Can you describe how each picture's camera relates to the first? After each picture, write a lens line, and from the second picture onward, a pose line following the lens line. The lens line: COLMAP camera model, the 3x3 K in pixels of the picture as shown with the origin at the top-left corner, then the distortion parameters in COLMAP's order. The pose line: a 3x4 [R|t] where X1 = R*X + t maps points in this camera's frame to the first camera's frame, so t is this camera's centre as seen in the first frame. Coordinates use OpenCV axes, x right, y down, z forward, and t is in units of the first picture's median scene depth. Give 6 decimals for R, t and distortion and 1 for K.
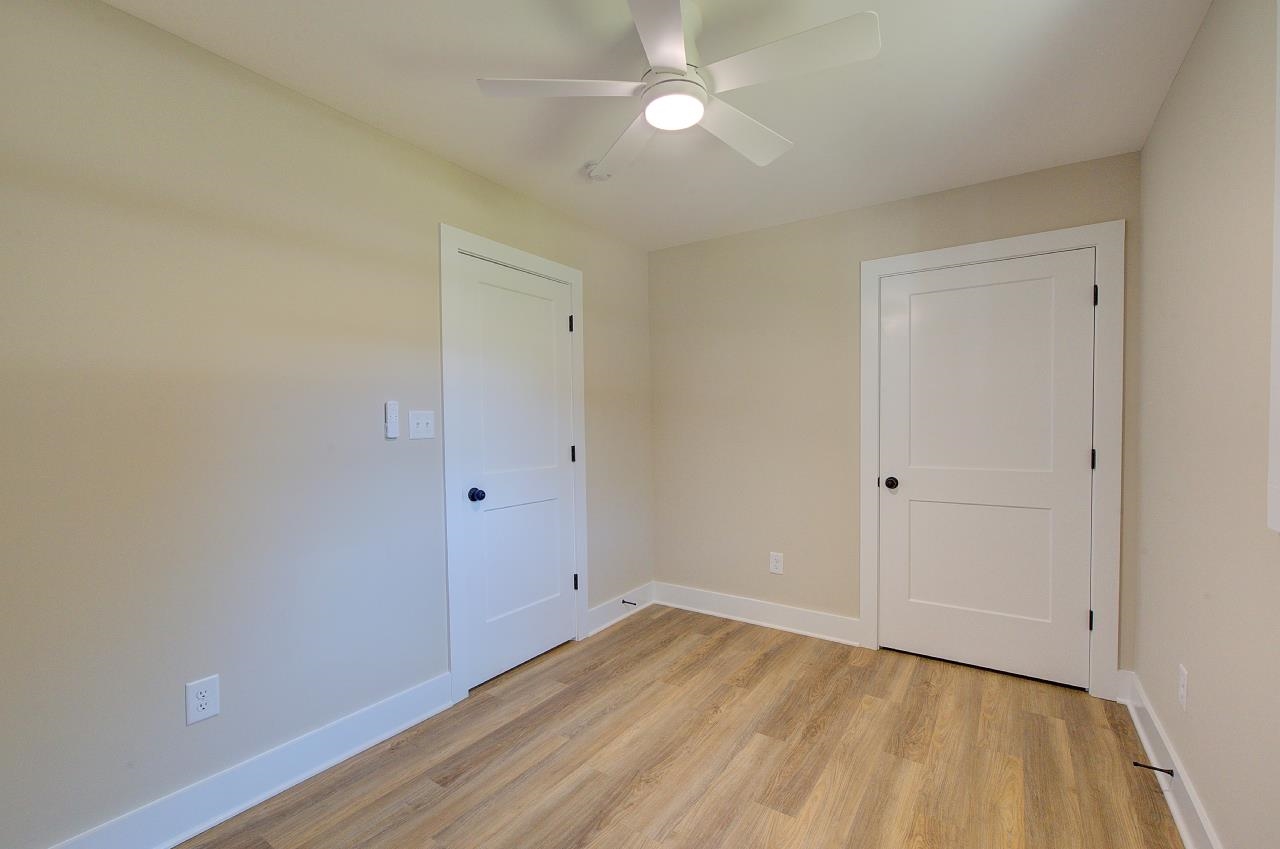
lens RADIAL K [[545.2, 0, 646.7], [0, 545.2, 430.9], [0, 0, 1]] dist [-0.001397, 0.000967]
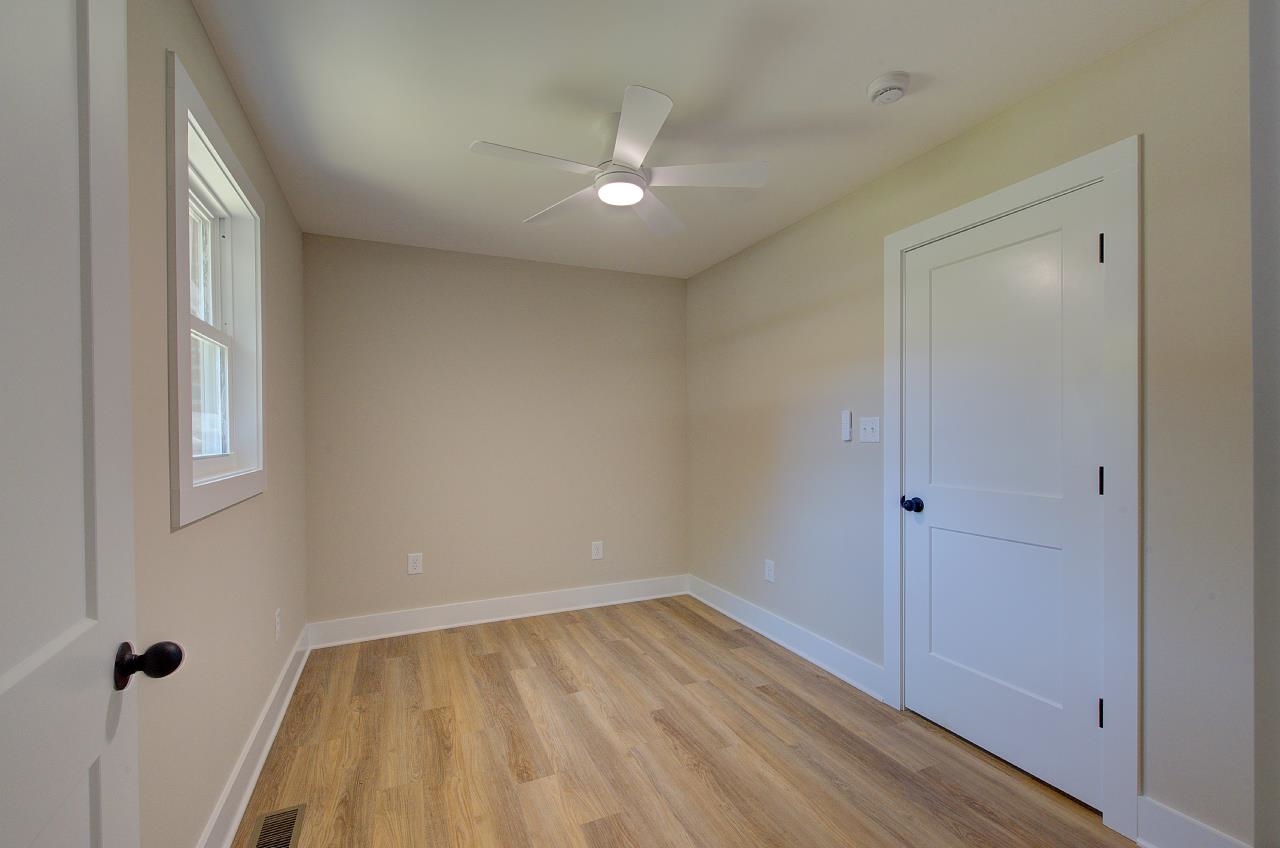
lens RADIAL K [[545.2, 0, 642.2], [0, 545.2, 423.2], [0, 0, 1]] dist [-0.001397, 0.000967]
pose [[-0.533724, -0.003001, -0.845654, 0.901004], [0.000608, 0.999992, -0.003932, -0.023515], [0.845659, -0.002613, -0.533718, 1.384661]]
